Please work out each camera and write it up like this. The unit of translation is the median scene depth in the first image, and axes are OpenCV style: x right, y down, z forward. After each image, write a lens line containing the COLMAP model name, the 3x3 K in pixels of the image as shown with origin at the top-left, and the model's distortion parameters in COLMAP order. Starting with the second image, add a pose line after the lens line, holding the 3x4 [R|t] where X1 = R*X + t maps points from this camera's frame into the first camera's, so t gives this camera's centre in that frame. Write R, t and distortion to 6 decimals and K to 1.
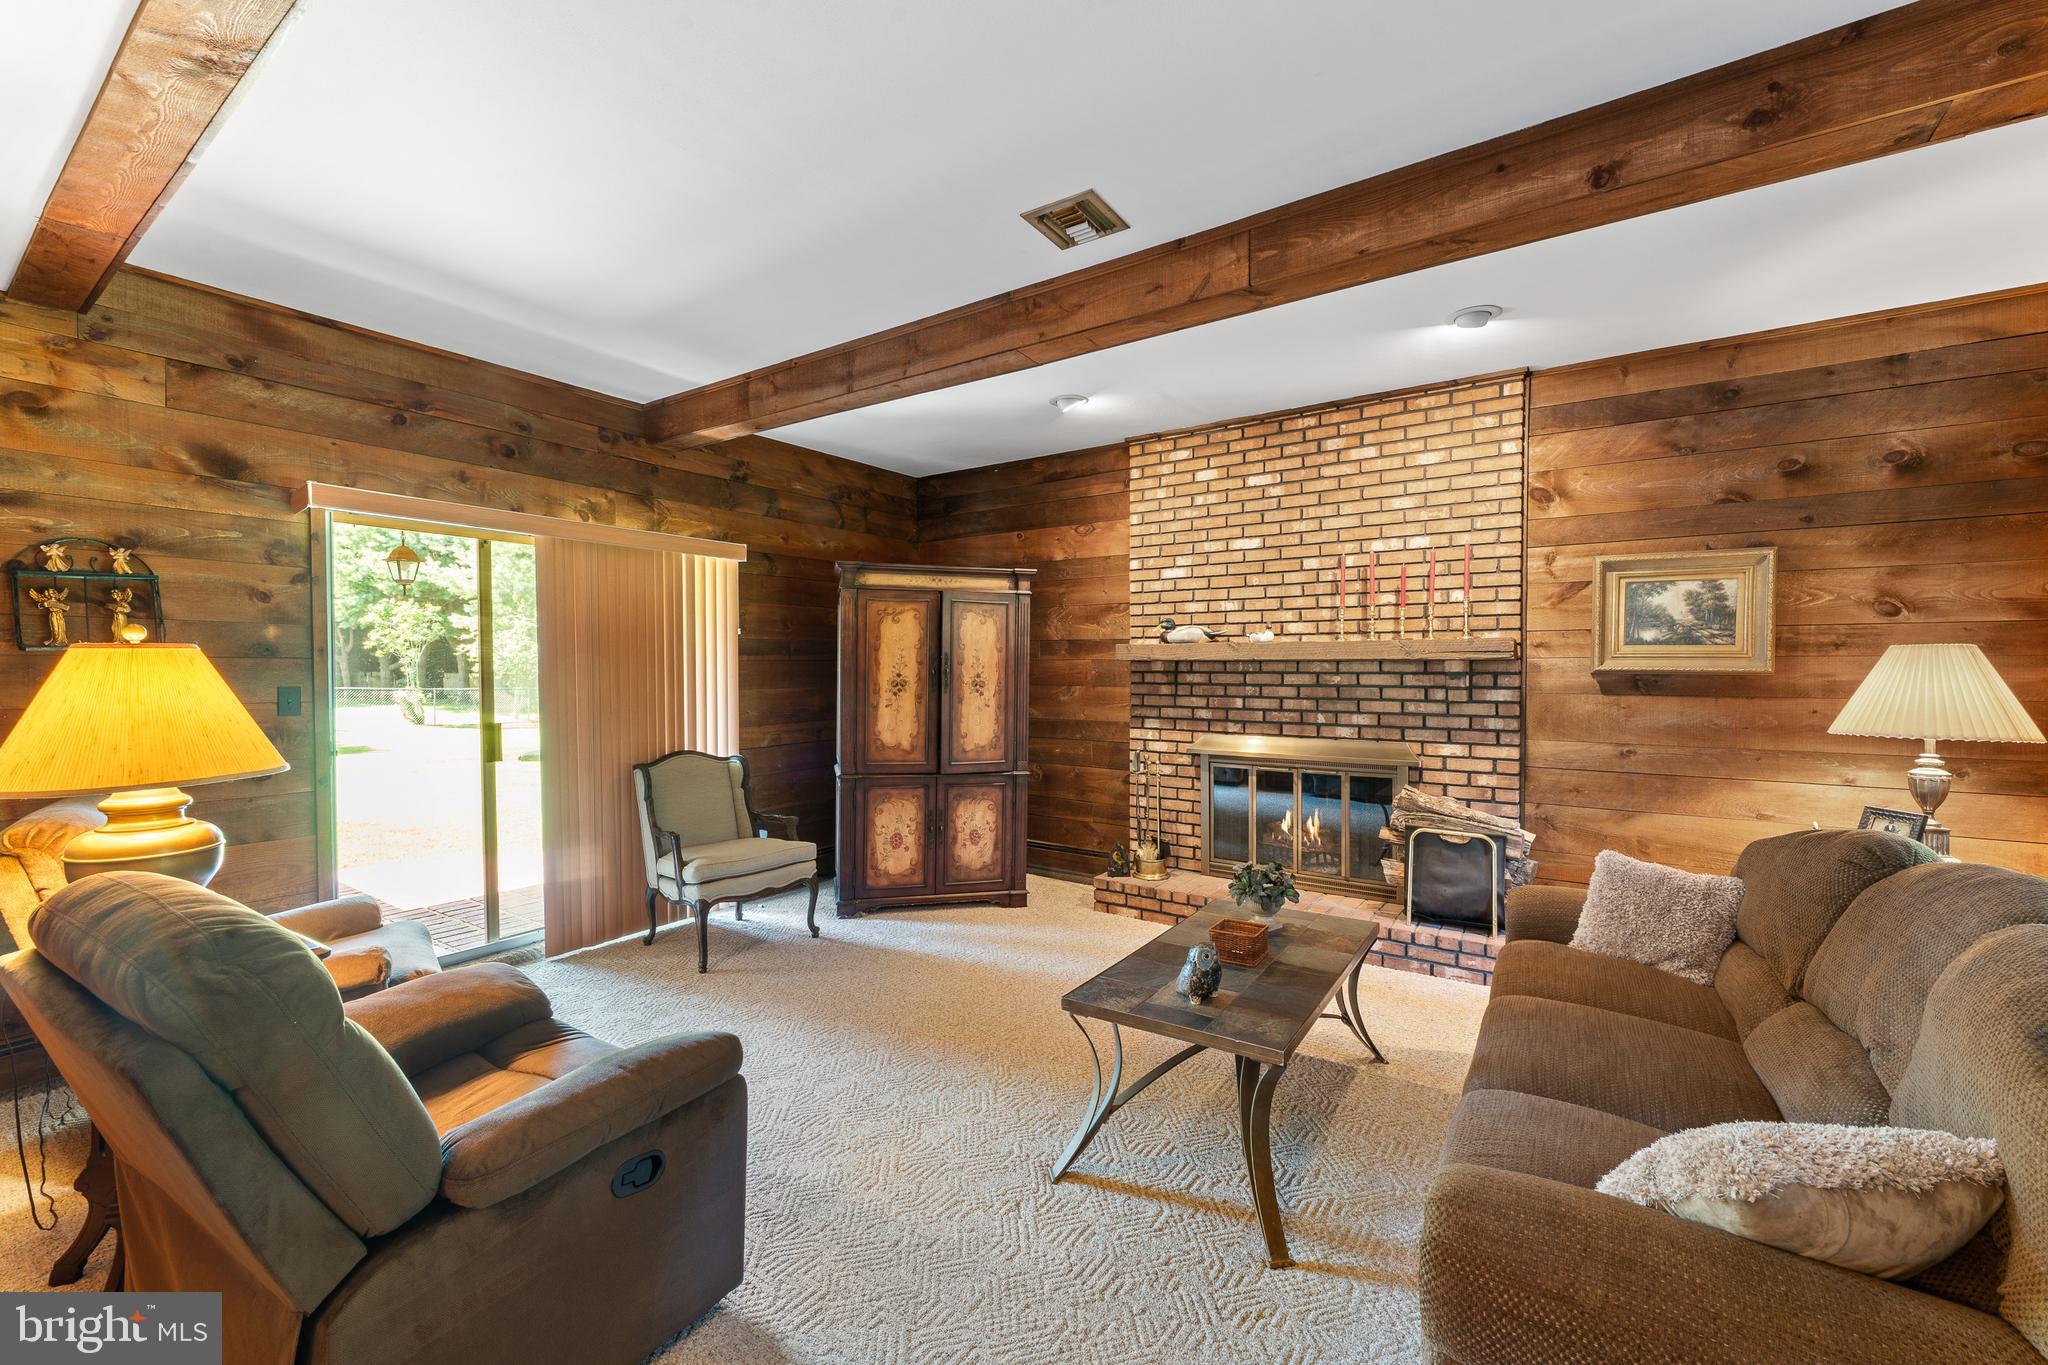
lens RADIAL K [[826.7, 0, 1025.2], [0, 826.7, 679.2], [0, 0, 1]] dist [-0.002011, -0.000262]
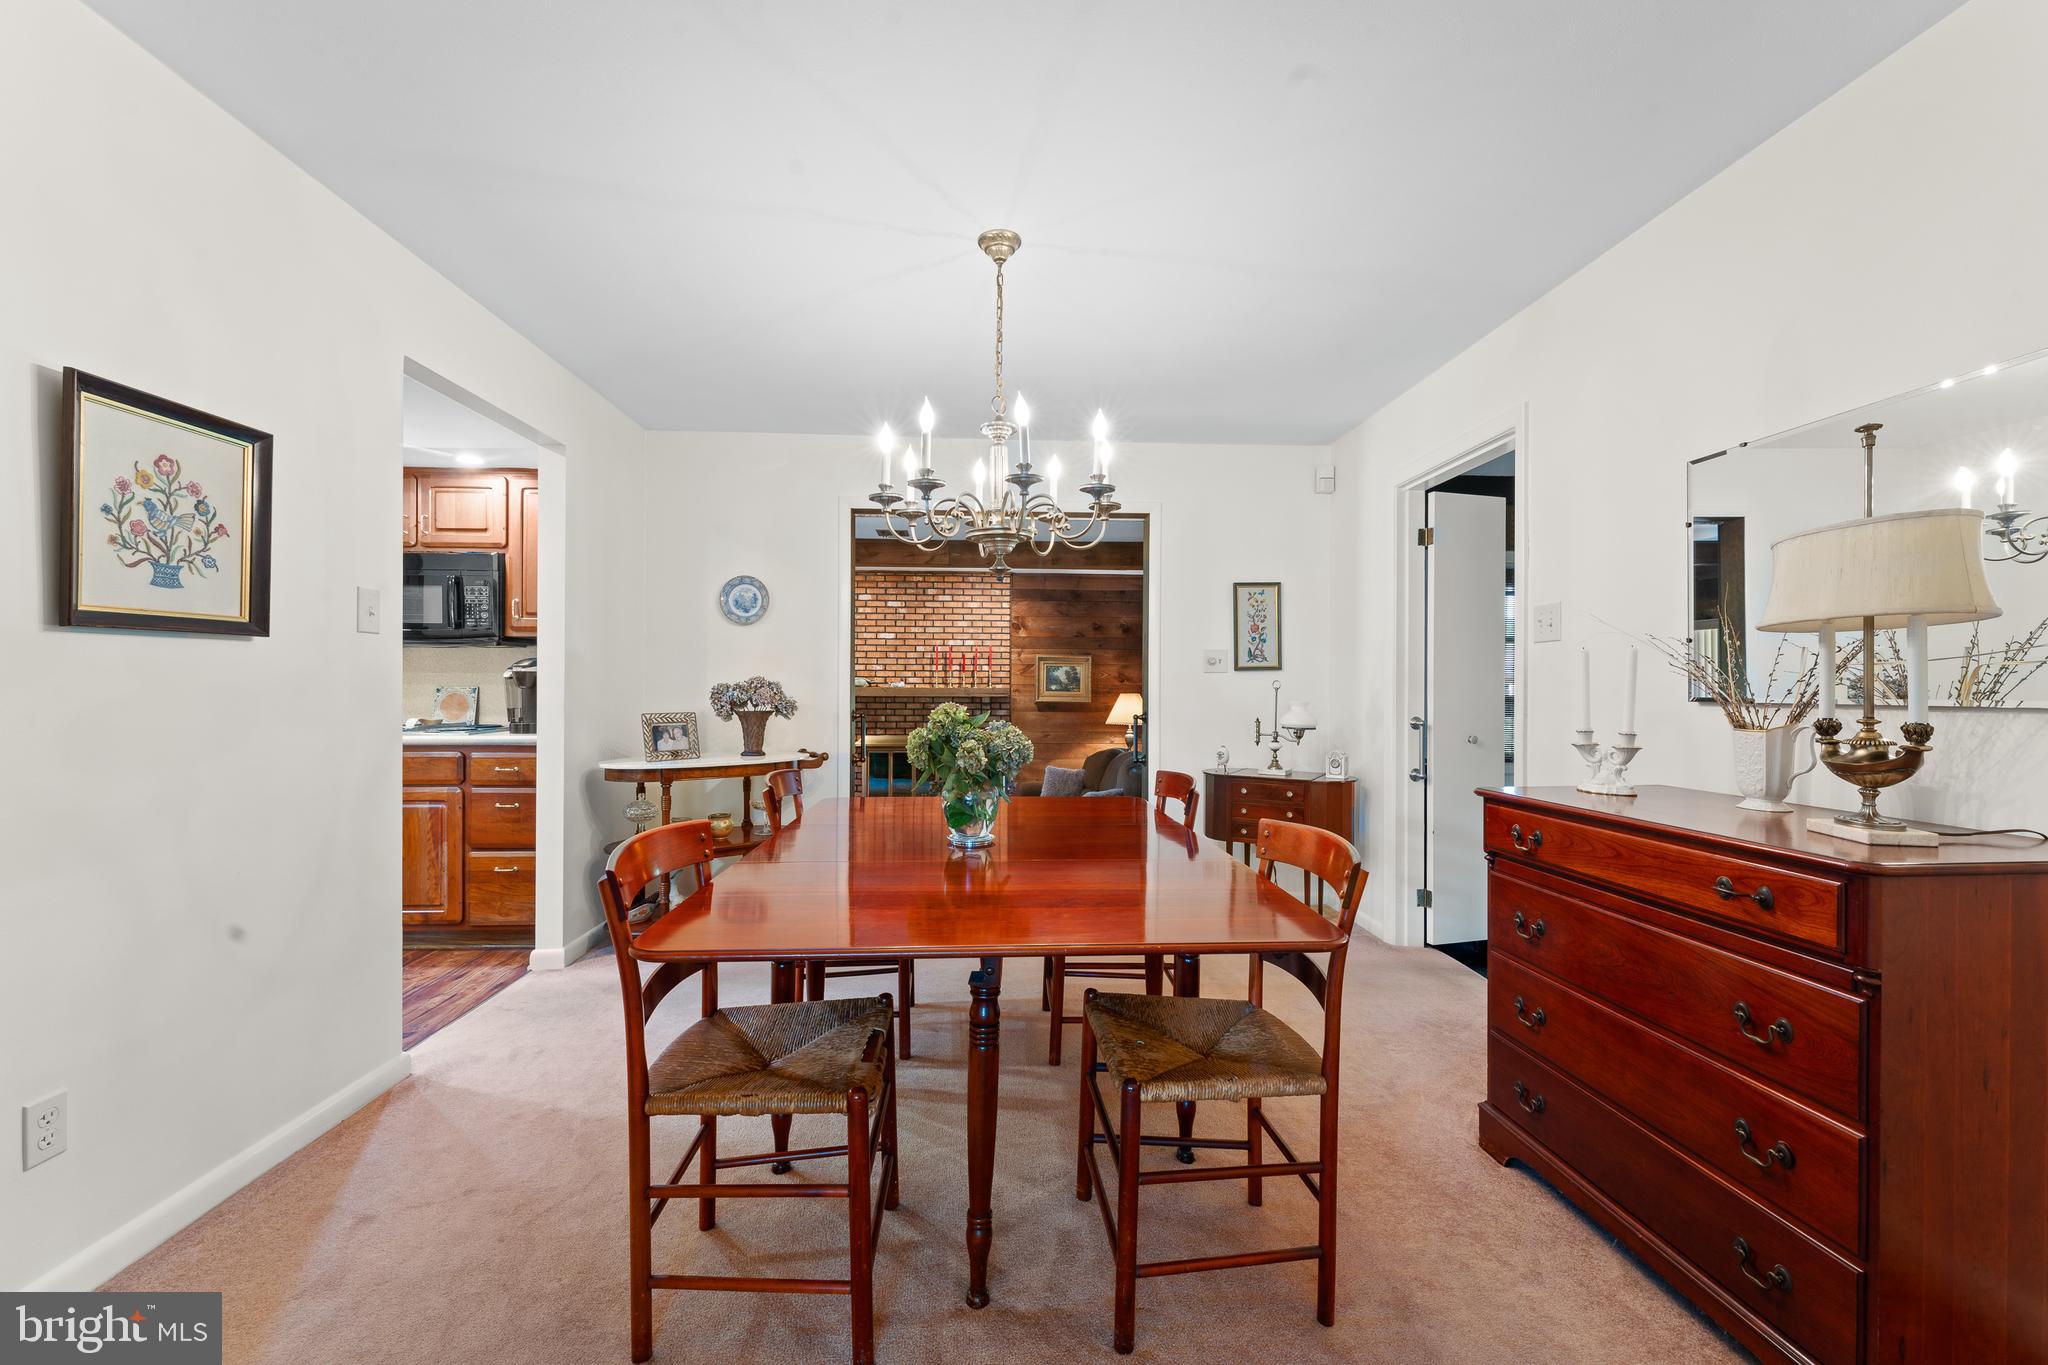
lens RADIAL K [[826.7, 0, 1022.0], [0, 826.7, 691.6], [0, 0, 1]] dist [-0.002011, -0.000262]
pose [[0.791994, 0.005727, 0.610502, -0.833613], [0.006224, 0.999828, -0.017453, 0.002417], [-0.610497, 0.017623, 0.791822, -0.905767]]
